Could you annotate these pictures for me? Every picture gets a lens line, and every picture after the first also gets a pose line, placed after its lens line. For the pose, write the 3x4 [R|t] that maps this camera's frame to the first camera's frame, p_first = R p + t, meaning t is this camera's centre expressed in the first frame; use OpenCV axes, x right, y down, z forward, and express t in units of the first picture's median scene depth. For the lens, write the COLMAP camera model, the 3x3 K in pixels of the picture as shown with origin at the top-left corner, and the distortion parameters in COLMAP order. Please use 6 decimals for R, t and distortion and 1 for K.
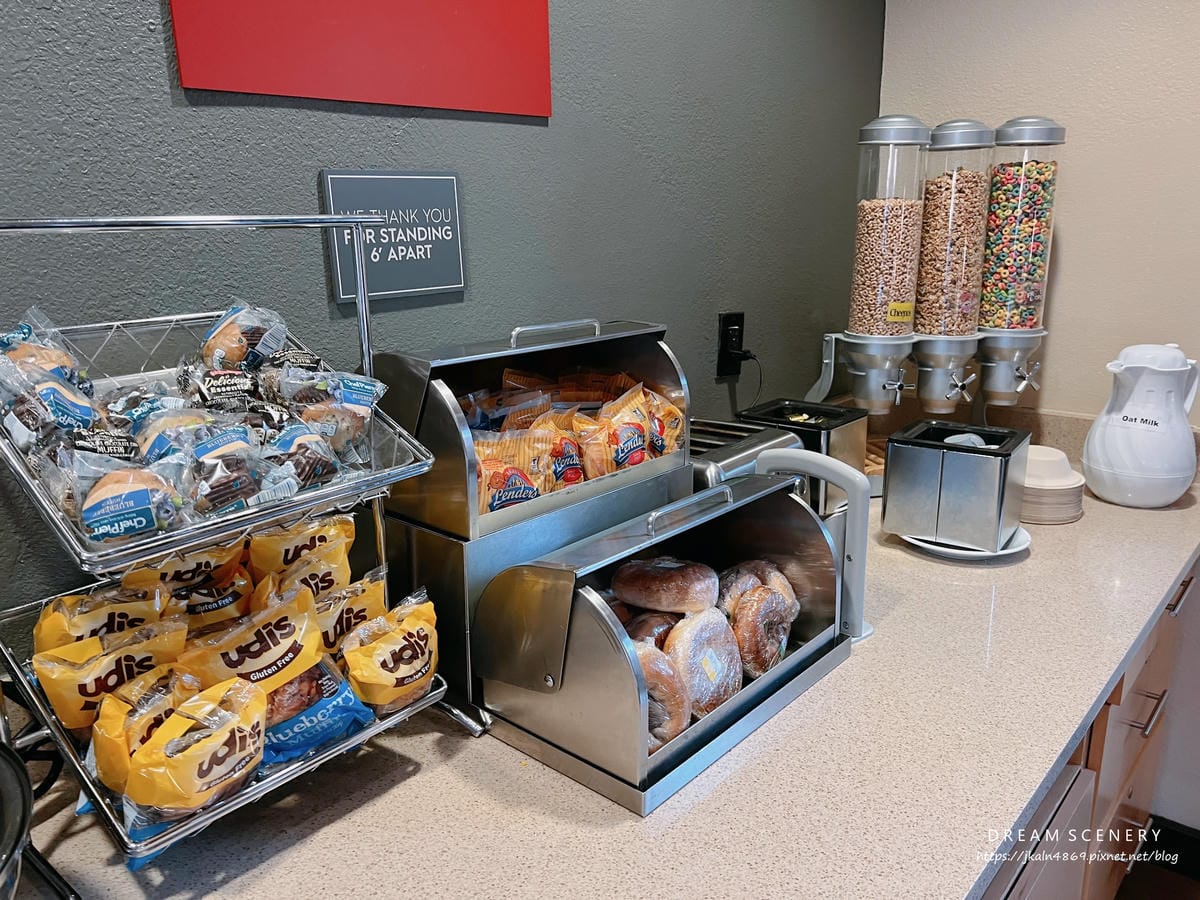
lens RADIAL K [[914.7, 0, 600.0], [0, 914.7, 450.0], [0, 0, 1]] dist [0.082230, -0.131814]
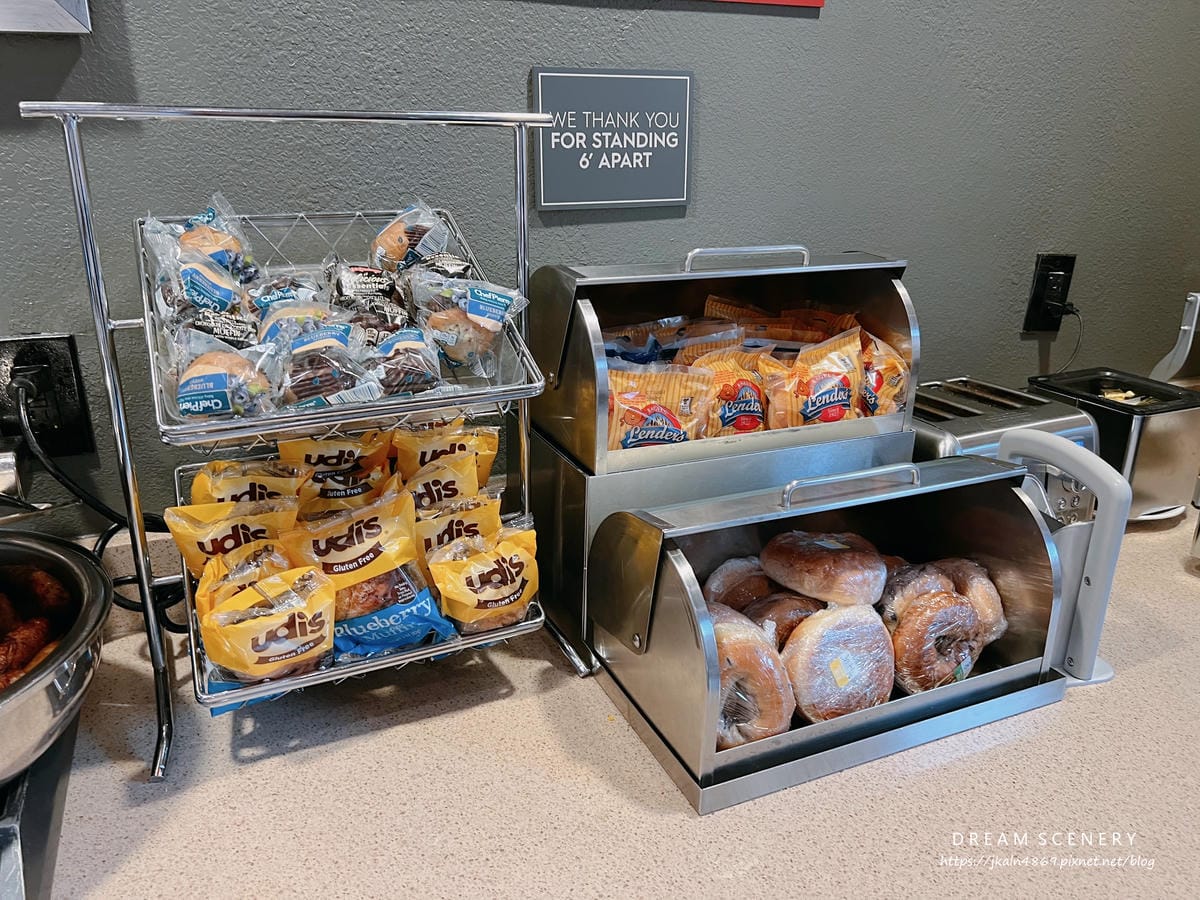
lens RADIAL K [[911.2, 0, 600.0], [0, 911.2, 450.0], [0, 0, 1]] dist [0.105787, -0.223434]
pose [[0.908016, 0.164505, -0.385286, 0.221884], [-0.131202, 0.985078, 0.111388, -0.031717], [0.397861, -0.050591, 0.916050, 0.152035]]
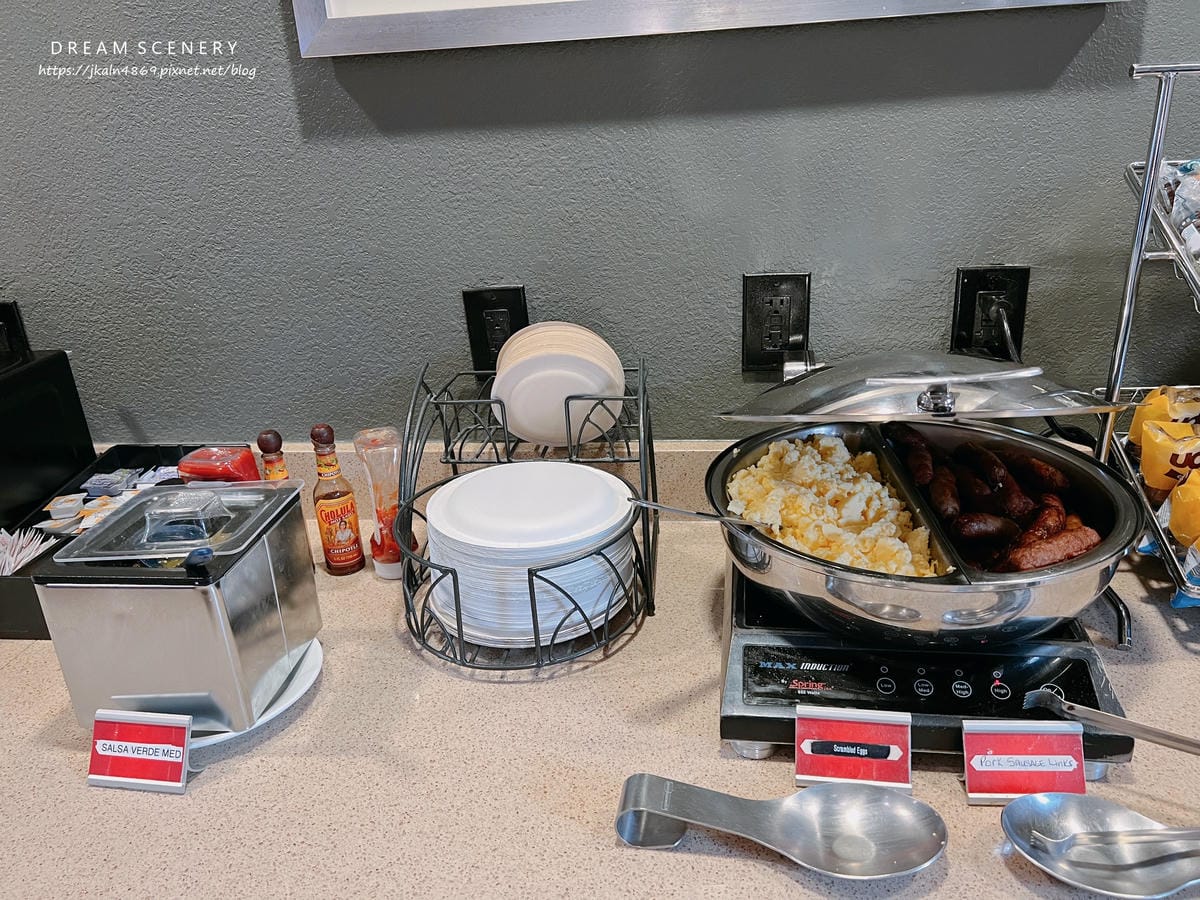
lens RADIAL K [[914.7, 0, 600.0], [0, 914.7, 450.0], [0, 0, 1]] dist [0.082230, -0.131814]
pose [[0.570024, 0.289161, -0.769063, -0.038396], [-0.174596, 0.957276, 0.230519, 0.077511], [0.802863, 0.002874, 0.596157, -0.284852]]
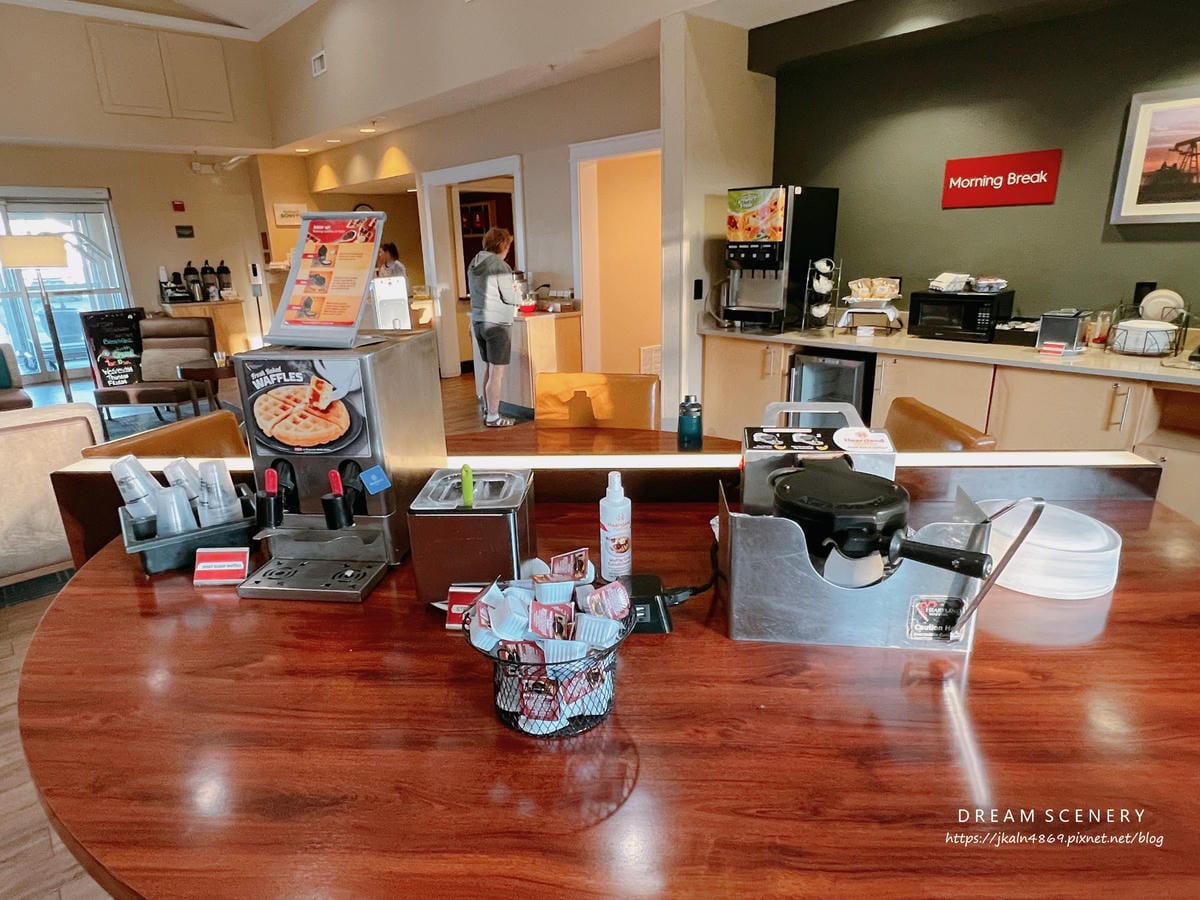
lens RADIAL K [[692.1, 0, 600.0], [0, 692.1, 450.0], [0, 0, 1]] dist [-0.000554, -0.000229]
pose [[-0.106839, 0.305418, -0.946206, 2.656772], [-0.232567, 0.917577, 0.322437, 0.460089], [0.966694, 0.254505, -0.027003, -1.977159]]
